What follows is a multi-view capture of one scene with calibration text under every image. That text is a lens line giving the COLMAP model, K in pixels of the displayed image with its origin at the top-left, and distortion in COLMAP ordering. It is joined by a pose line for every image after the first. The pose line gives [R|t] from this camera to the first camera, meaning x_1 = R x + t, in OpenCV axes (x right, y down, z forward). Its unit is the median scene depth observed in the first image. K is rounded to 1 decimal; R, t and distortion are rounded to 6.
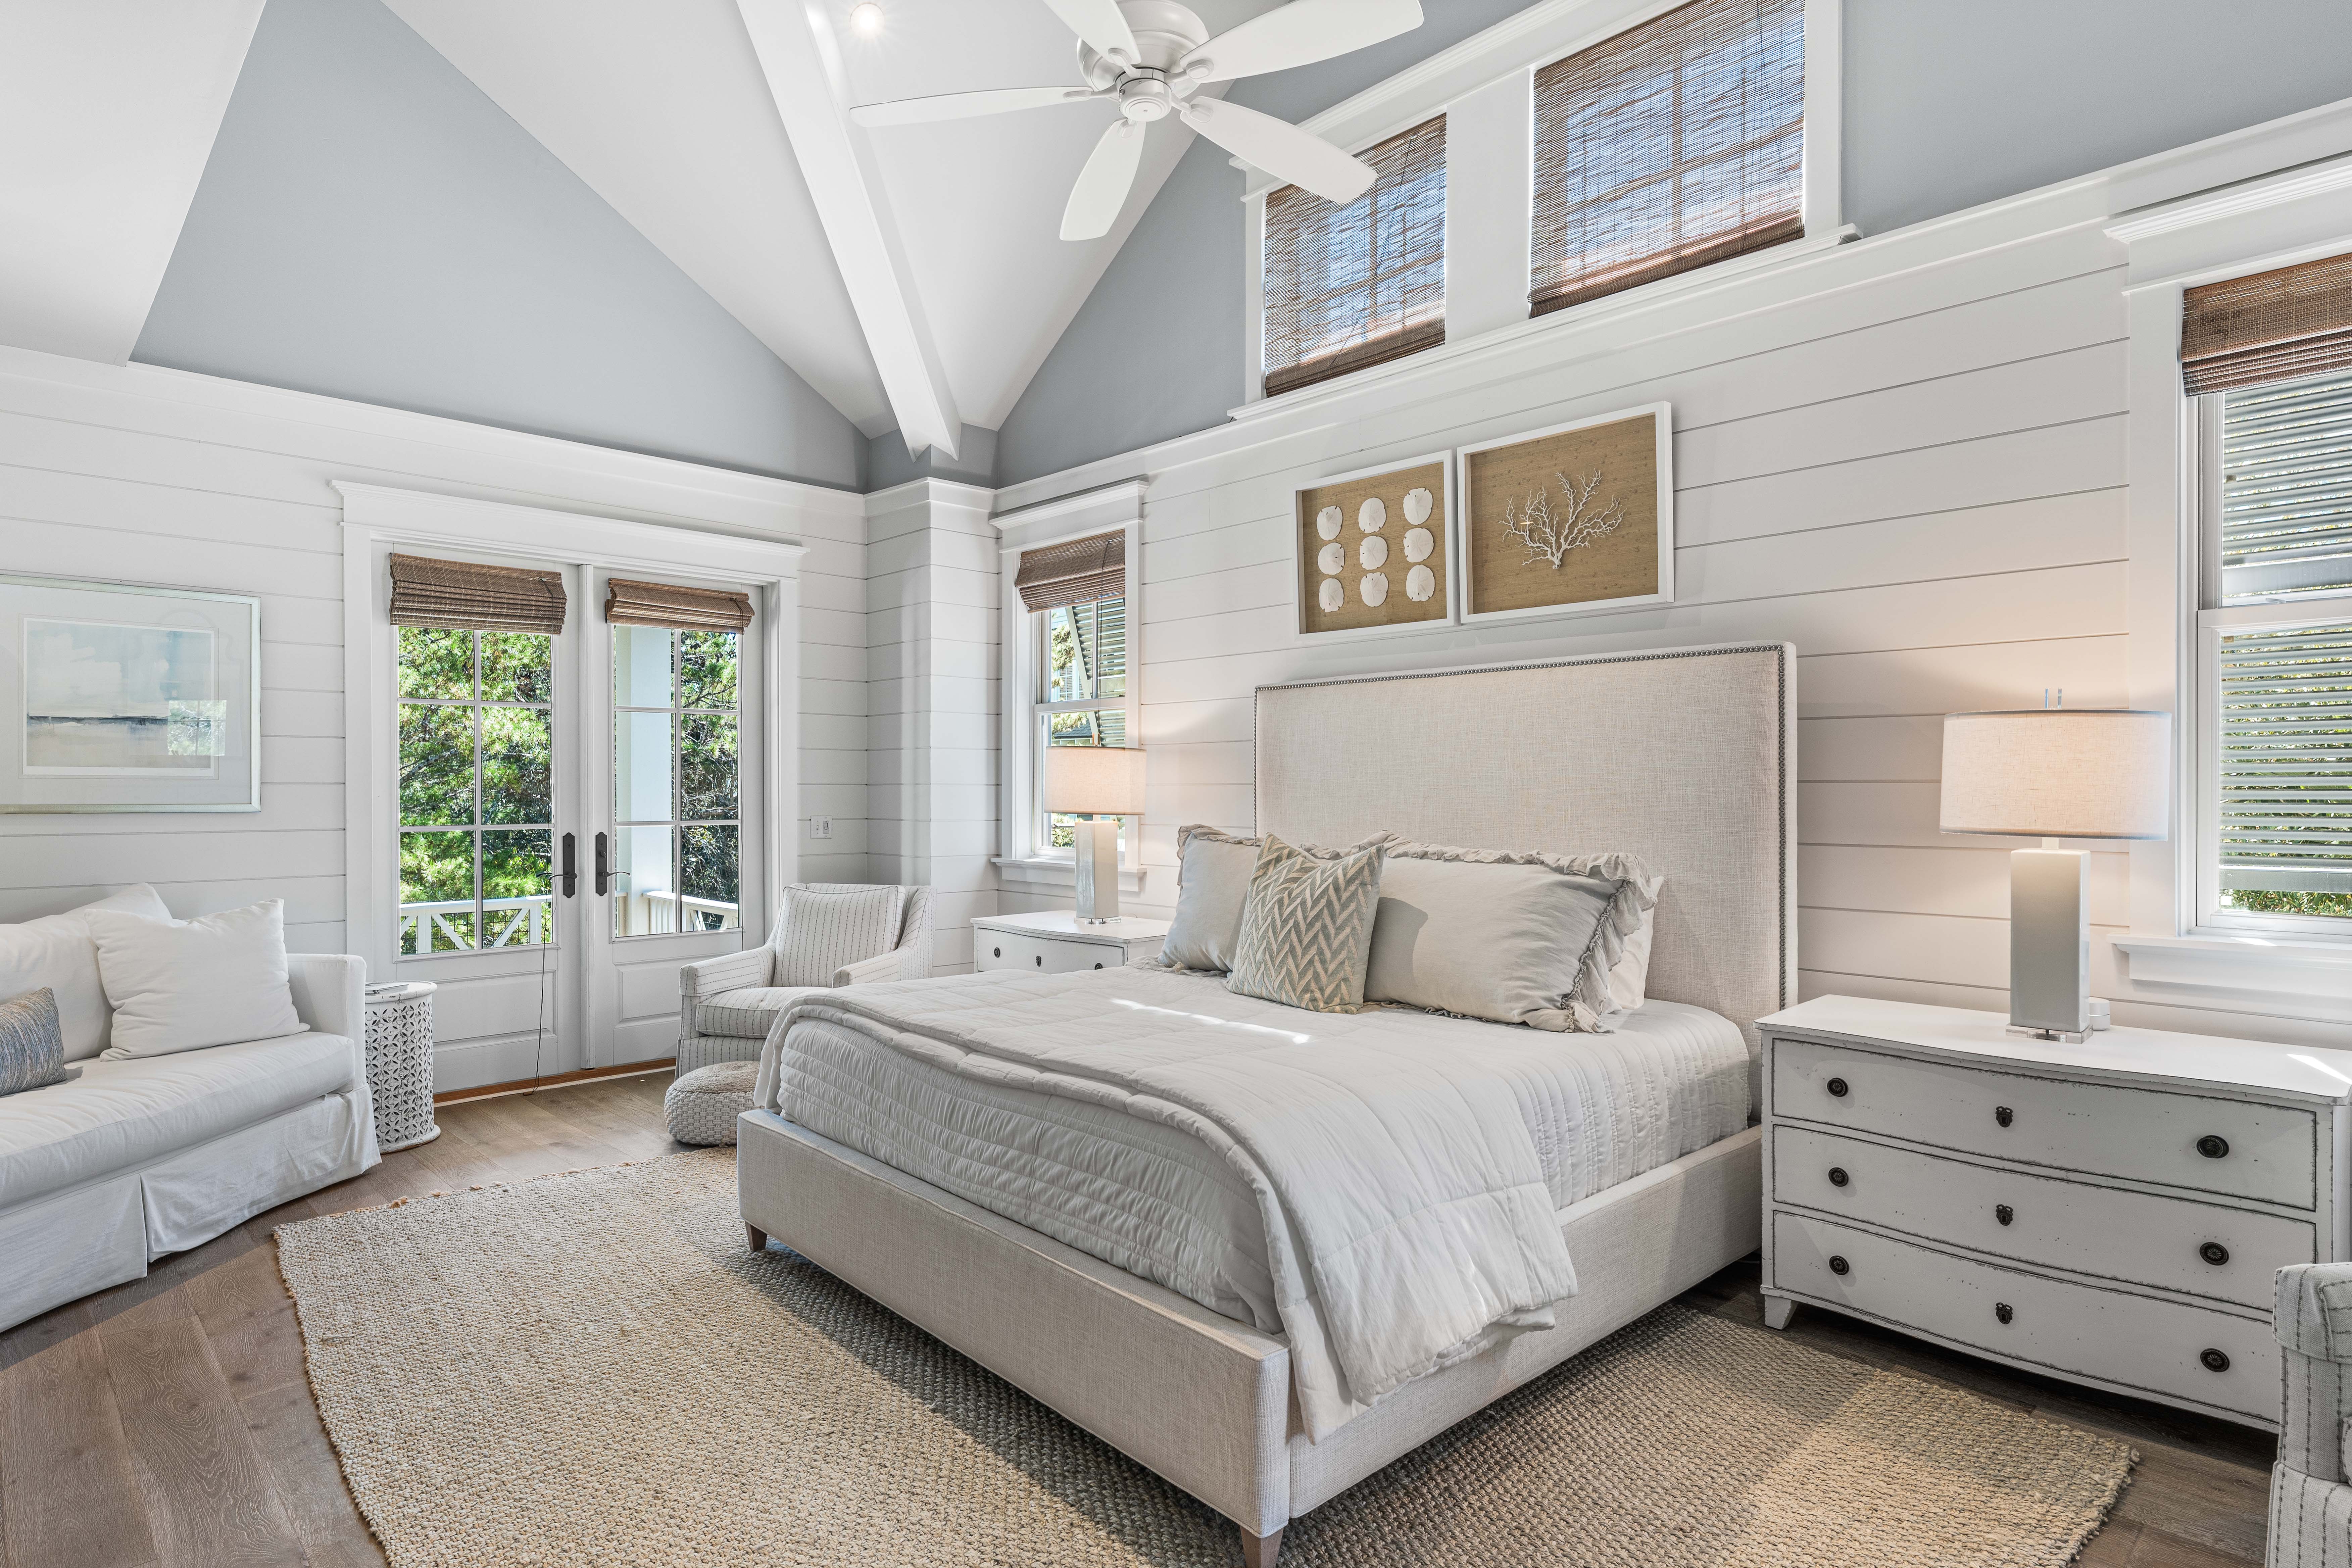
lens RADIAL K [[1274.9, 0, 1167.3], [0, 1274.9, 791.4], [0, 0, 1]] dist [0.000204, -0.000398]
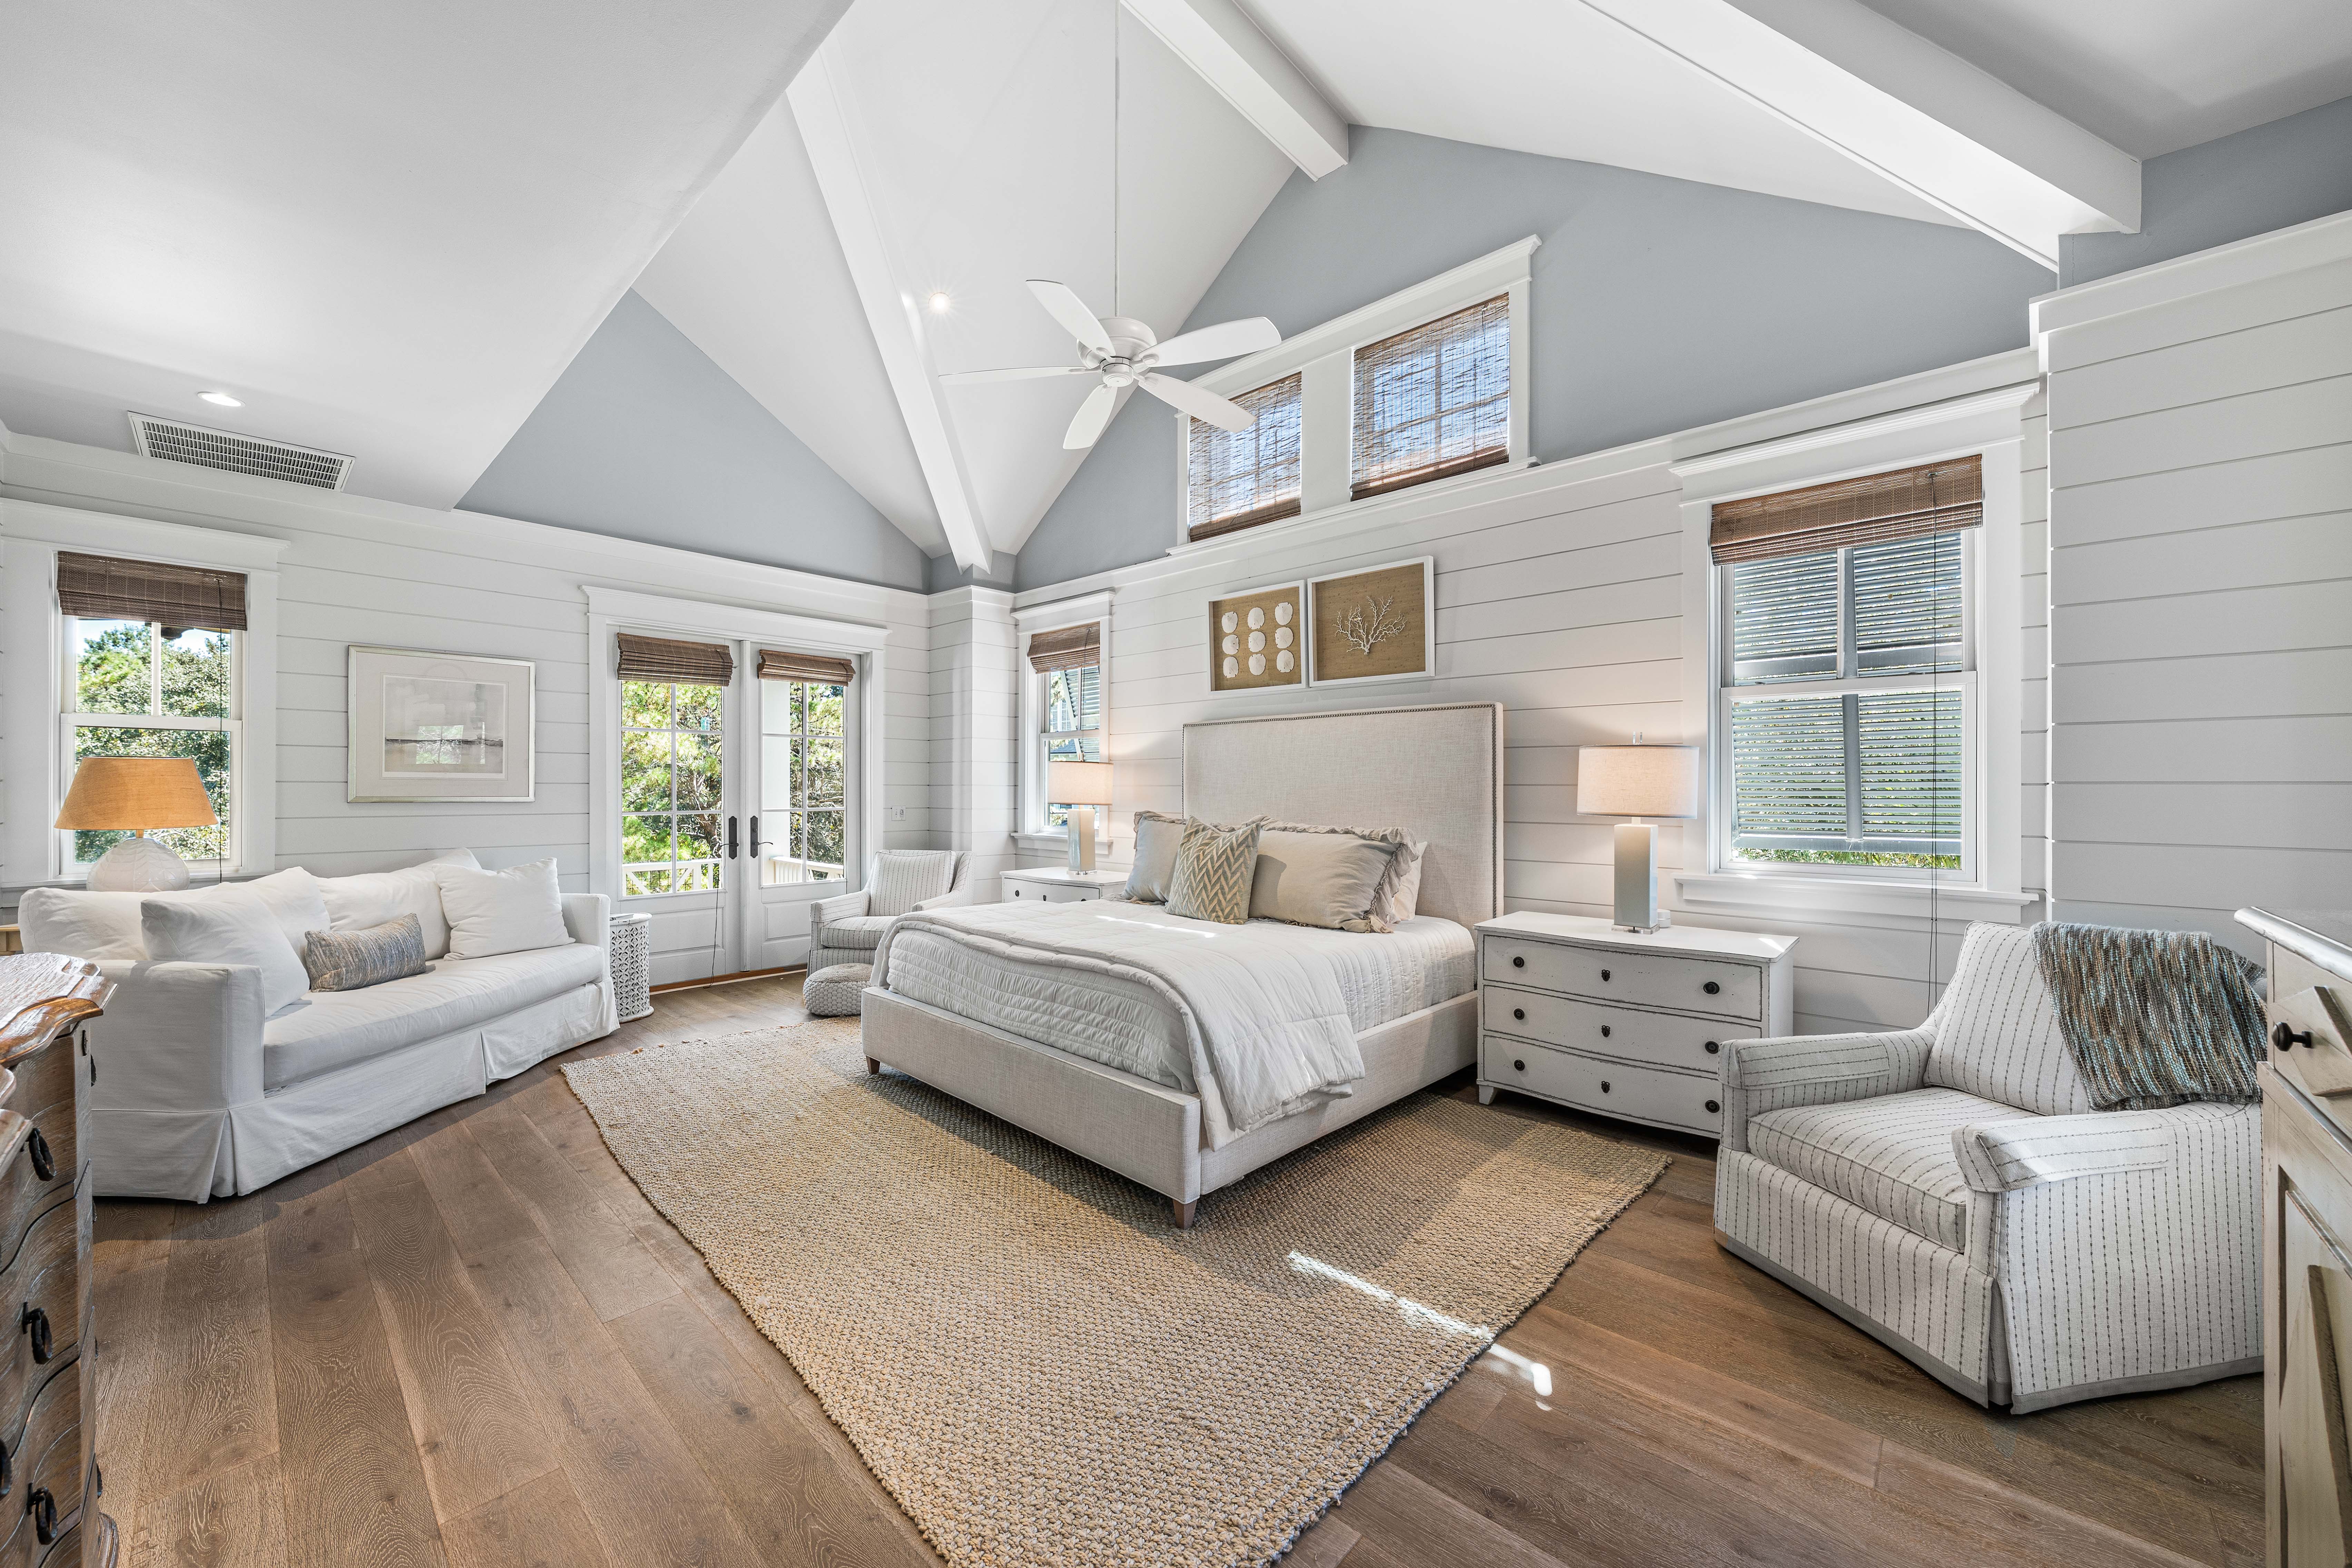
lens RADIAL K [[894.5, 0, 1176.4], [0, 894.5, 779.1], [0, 0, 1]] dist [0.000329, 0.000005]
pose [[0.998096, 0.003342, 0.061586, -0.010248], [-0.002530, 0.999909, -0.013253, 0.001540], [-0.061624, 0.013072, 0.998014, -0.157748]]
